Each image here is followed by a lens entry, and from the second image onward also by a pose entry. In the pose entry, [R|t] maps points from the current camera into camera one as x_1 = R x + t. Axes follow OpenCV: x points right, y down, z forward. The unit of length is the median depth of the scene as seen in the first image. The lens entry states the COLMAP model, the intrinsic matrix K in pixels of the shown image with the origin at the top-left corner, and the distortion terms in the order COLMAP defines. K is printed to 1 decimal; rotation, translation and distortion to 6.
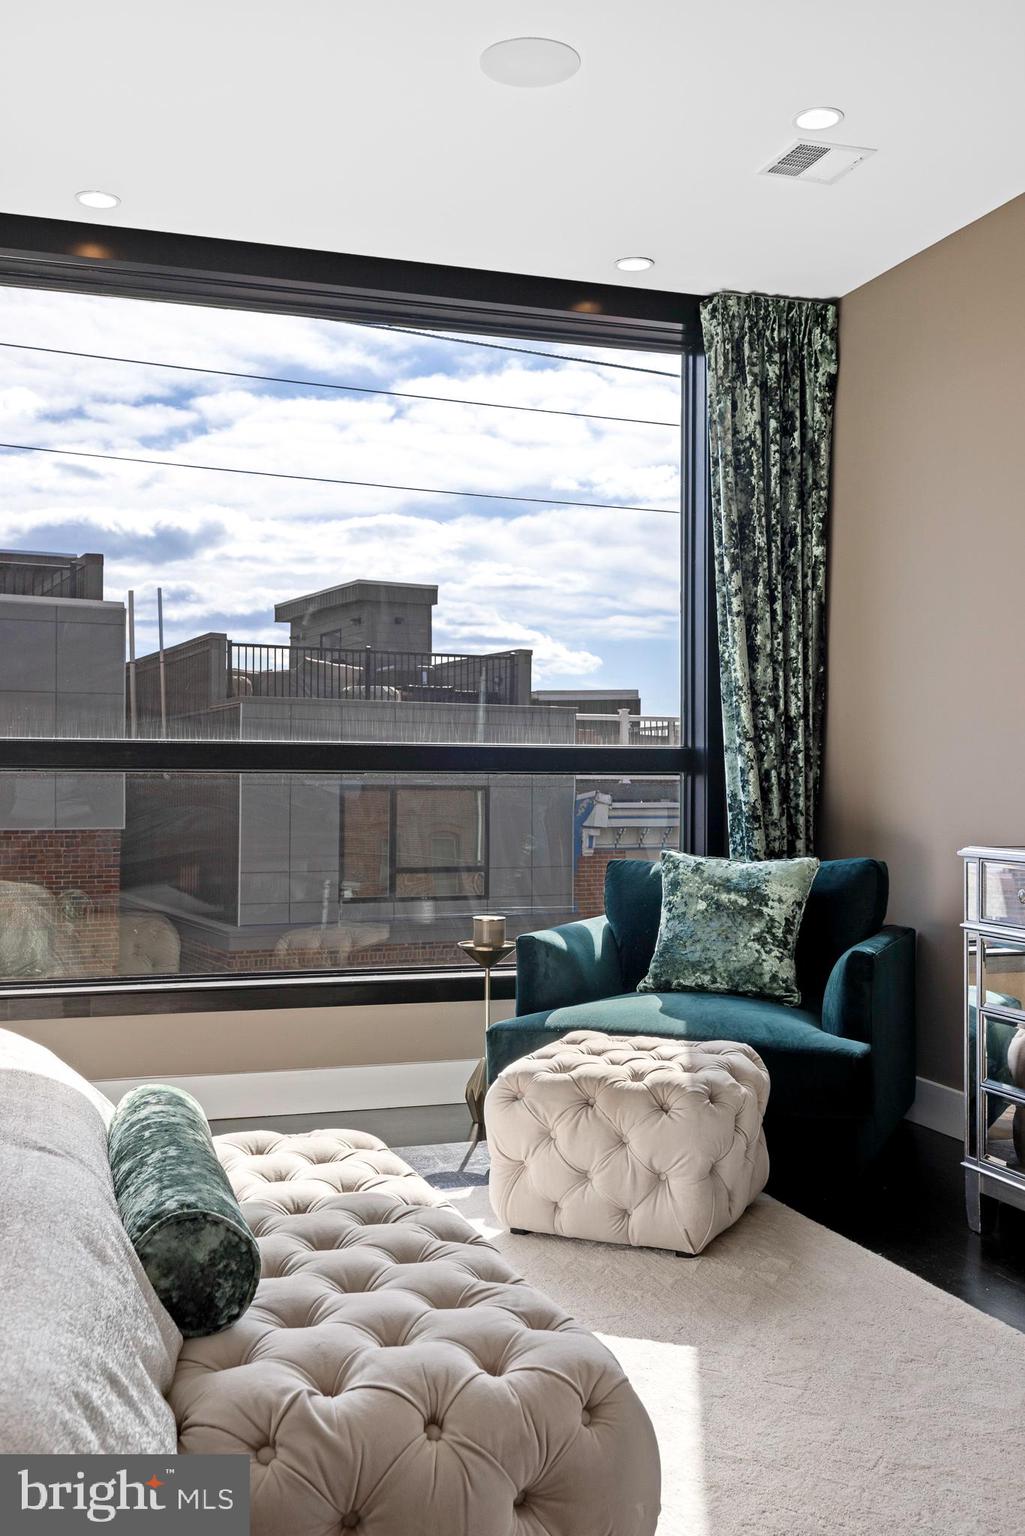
lens RADIAL K [[1474.9, 0, 514.2], [0, 1474.9, 765.9], [0, 0, 1]] dist [0.006686, 0.000000]
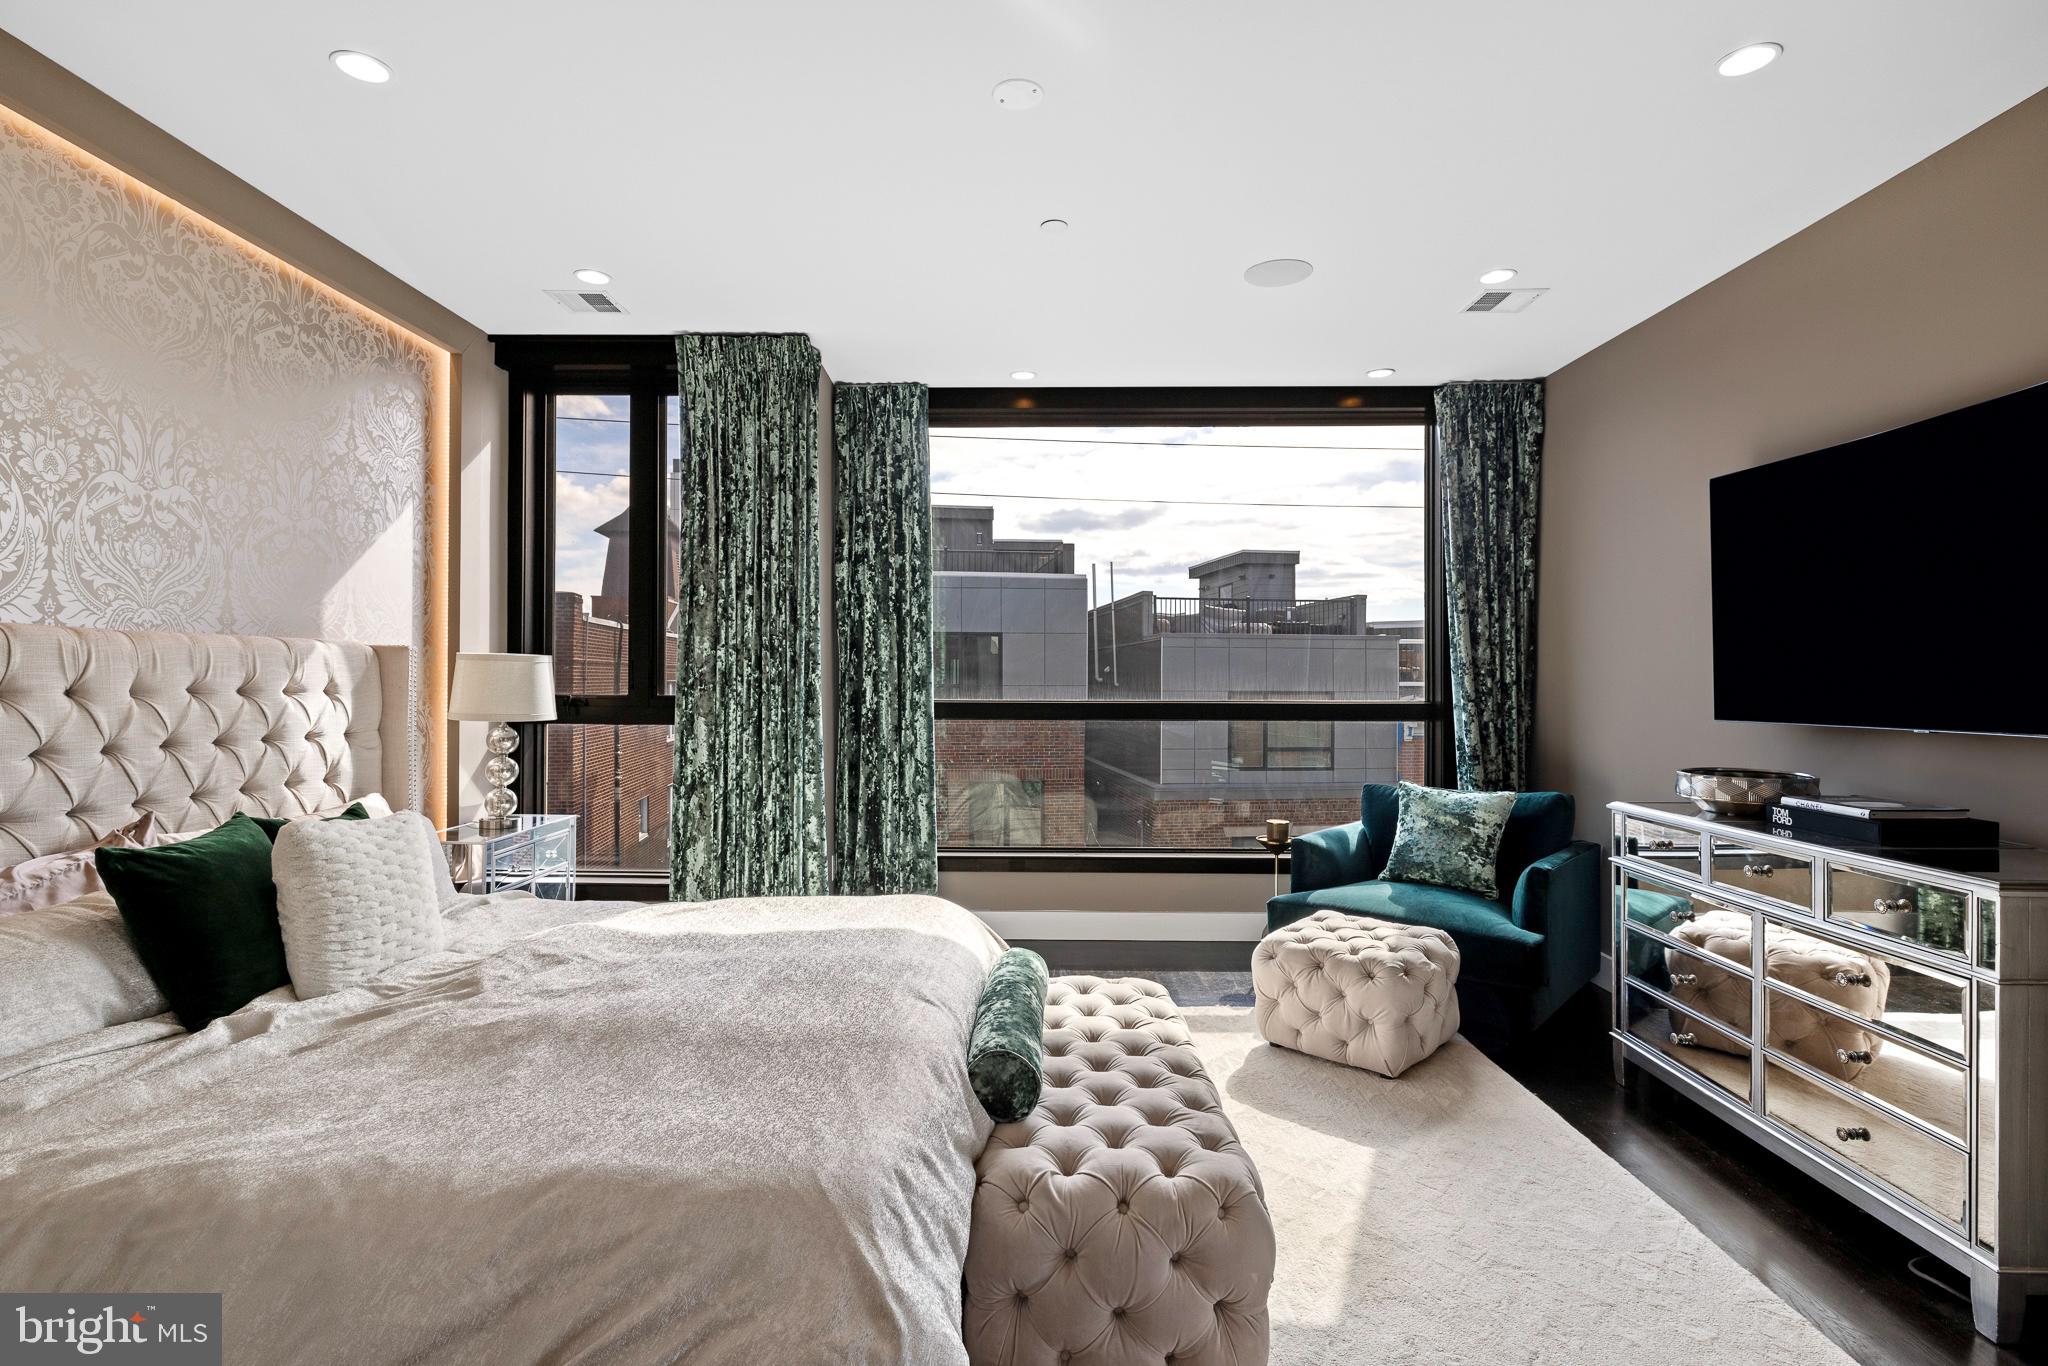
lens RADIAL K [[986.3, 0, 1021.4], [0, 986.3, 672.3], [0, 0, 1]] dist [-0.004601, 0.002245]
pose [[0.943394, -0.003510, -0.331655, 0.076174], [0.005378, 0.999974, 0.004714, -0.059184], [0.331630, -0.006231, 0.943389, -0.031733]]
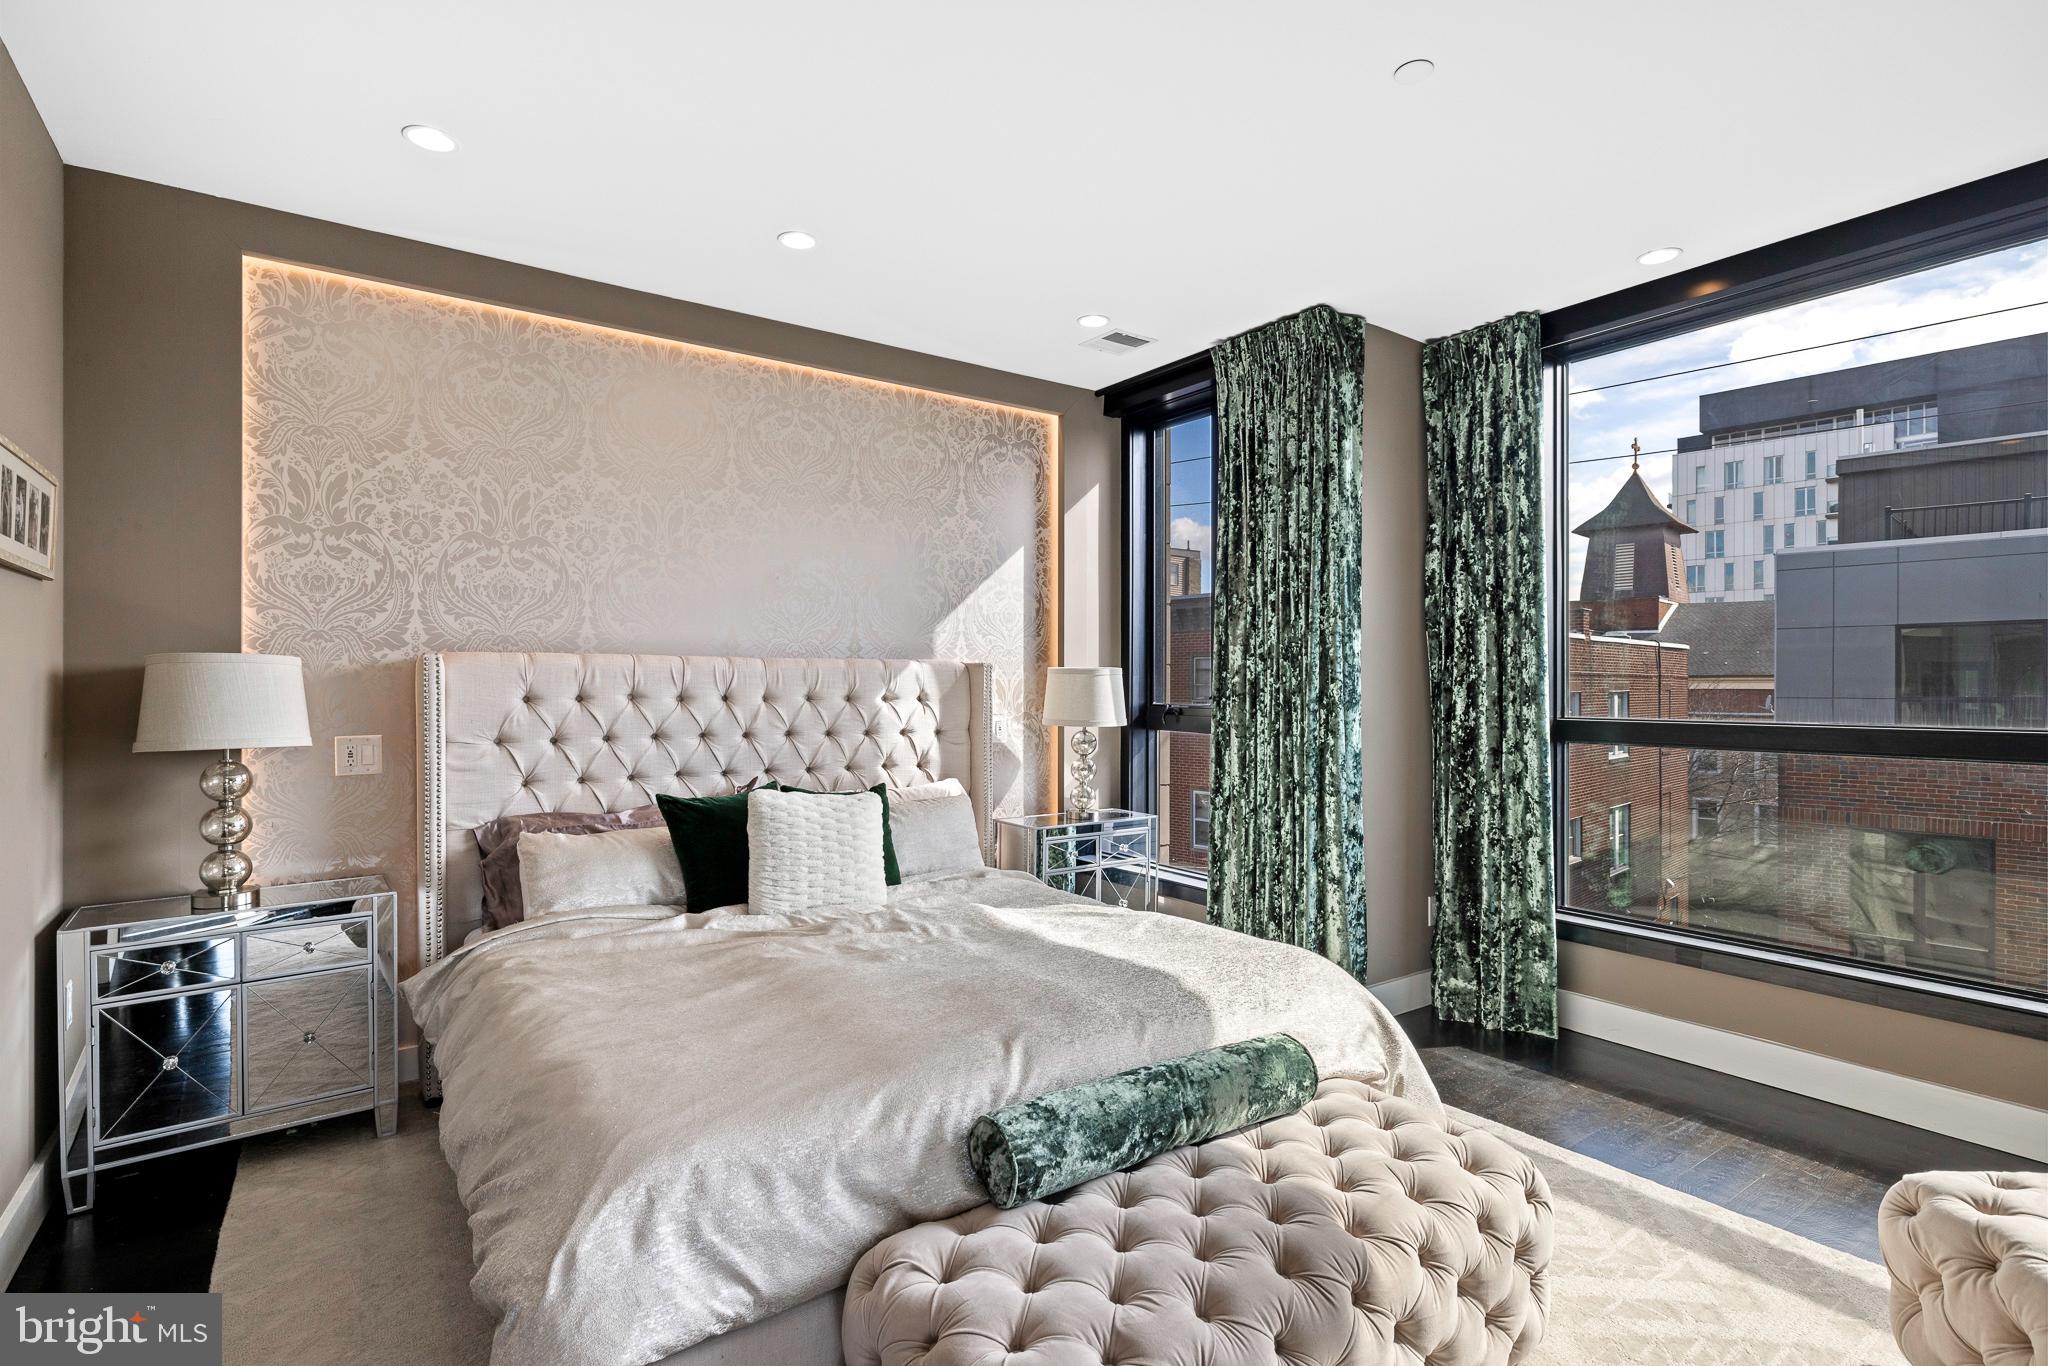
lens RADIAL K [[986.3, 0, 1021.3], [0, 986.3, 683.7], [0, 0, 1]] dist [-0.004601, 0.002245]
pose [[0.283039, -0.004950, -0.959096, 0.305569], [0.012222, 0.999924, -0.001554, -0.056645], [0.959030, -0.011282, 0.283078, 0.303708]]
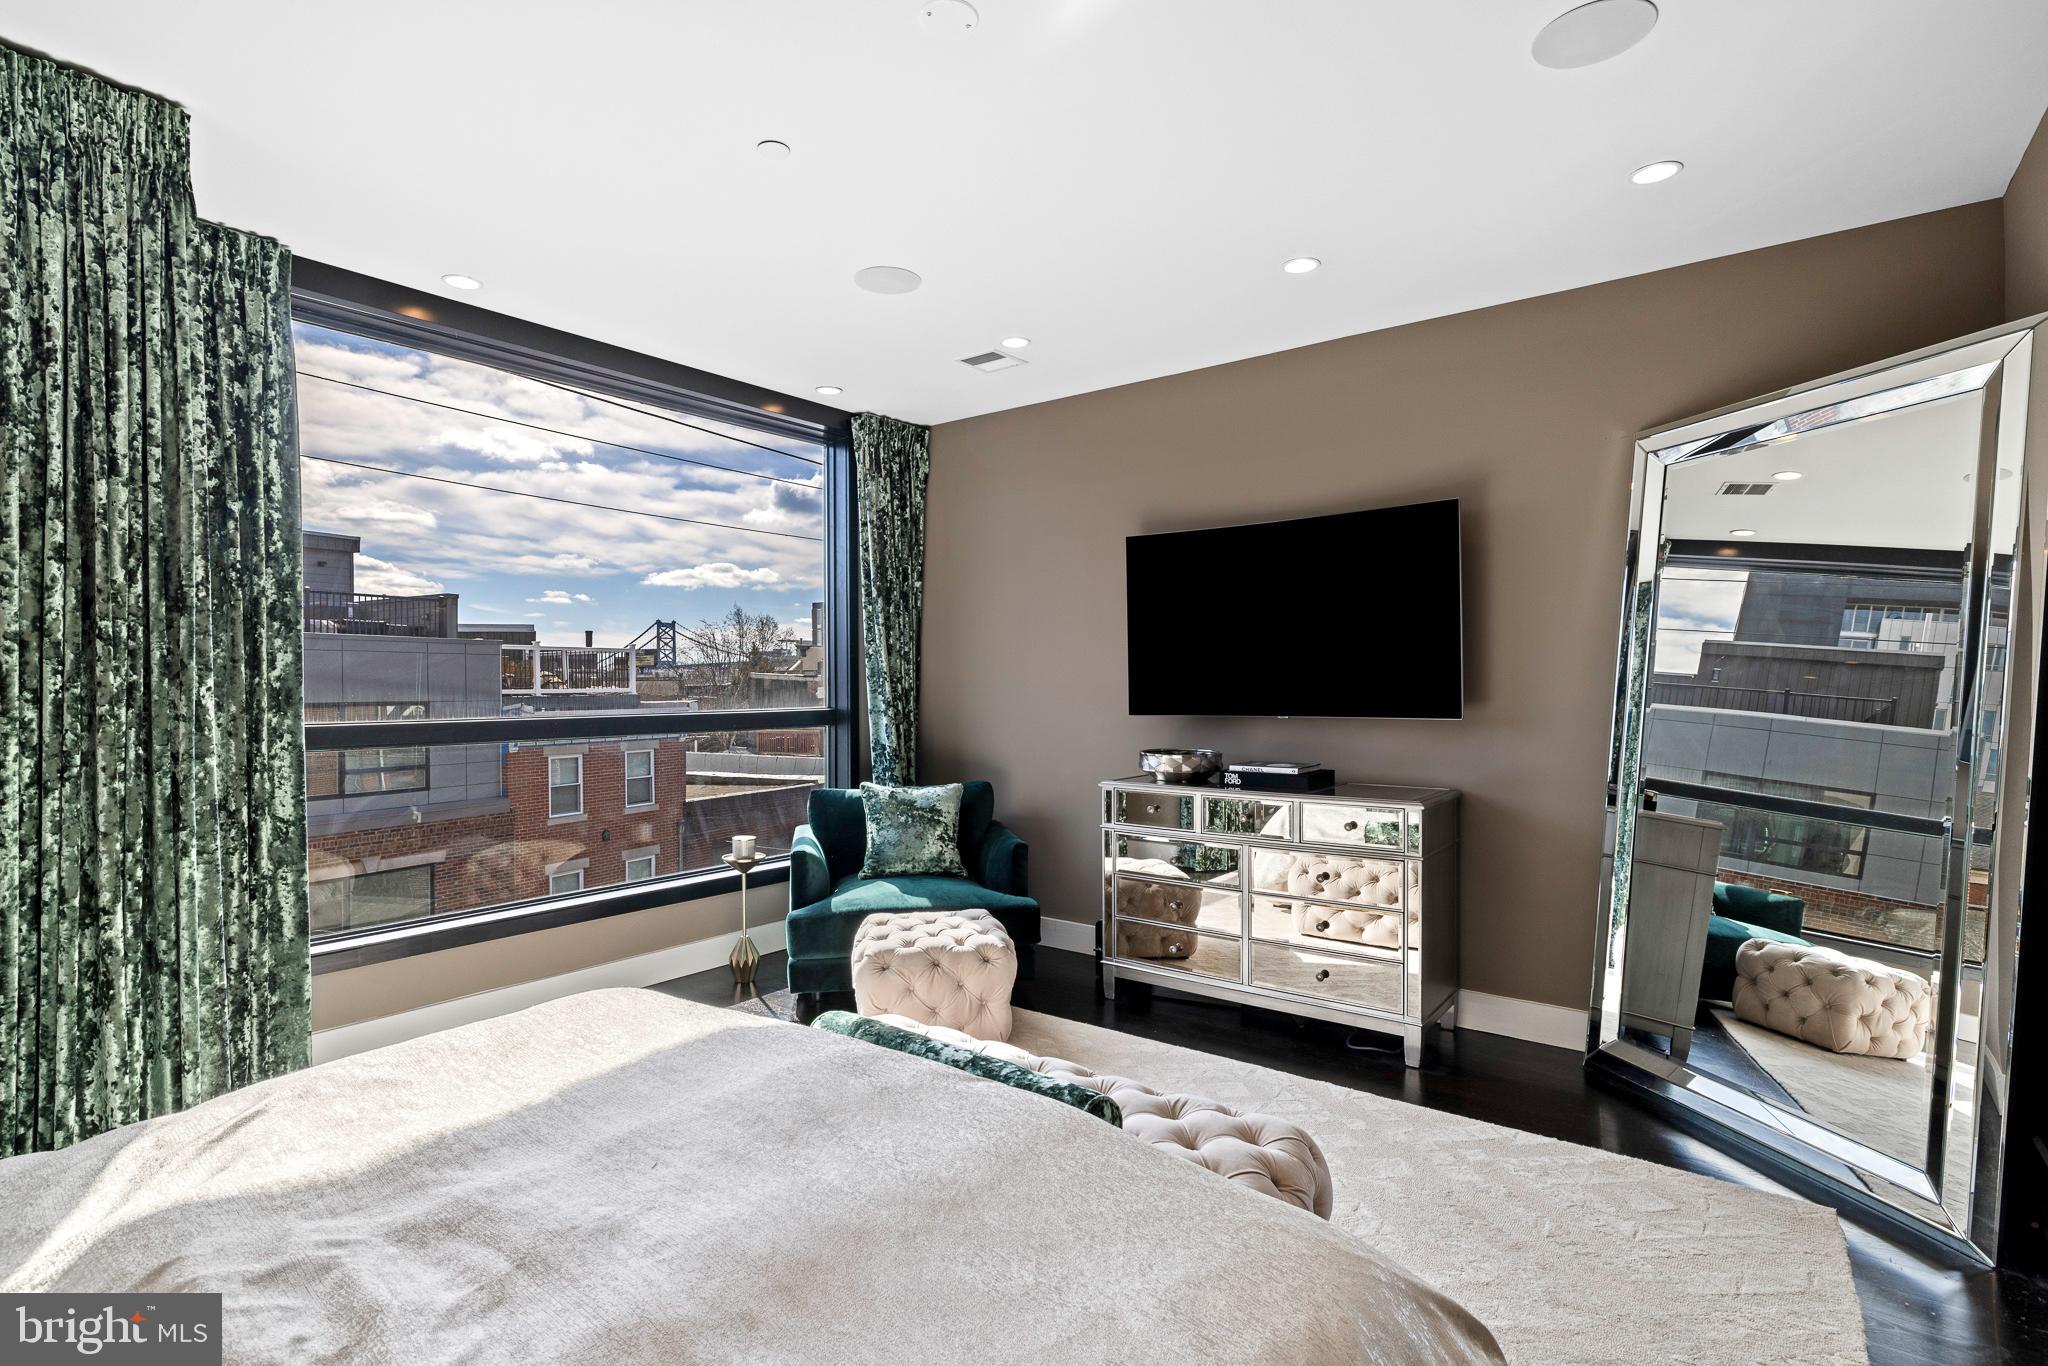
lens RADIAL K [[986.3, 0, 1012.1], [0, 986.3, 683.4], [0, 0, 1]] dist [-0.004601, 0.002245]
pose [[0.833736, -0.008981, 0.552089, -0.351530], [0.002094, 0.999912, 0.013104, -0.062653], [-0.552159, -0.009769, 0.833682, 0.071720]]
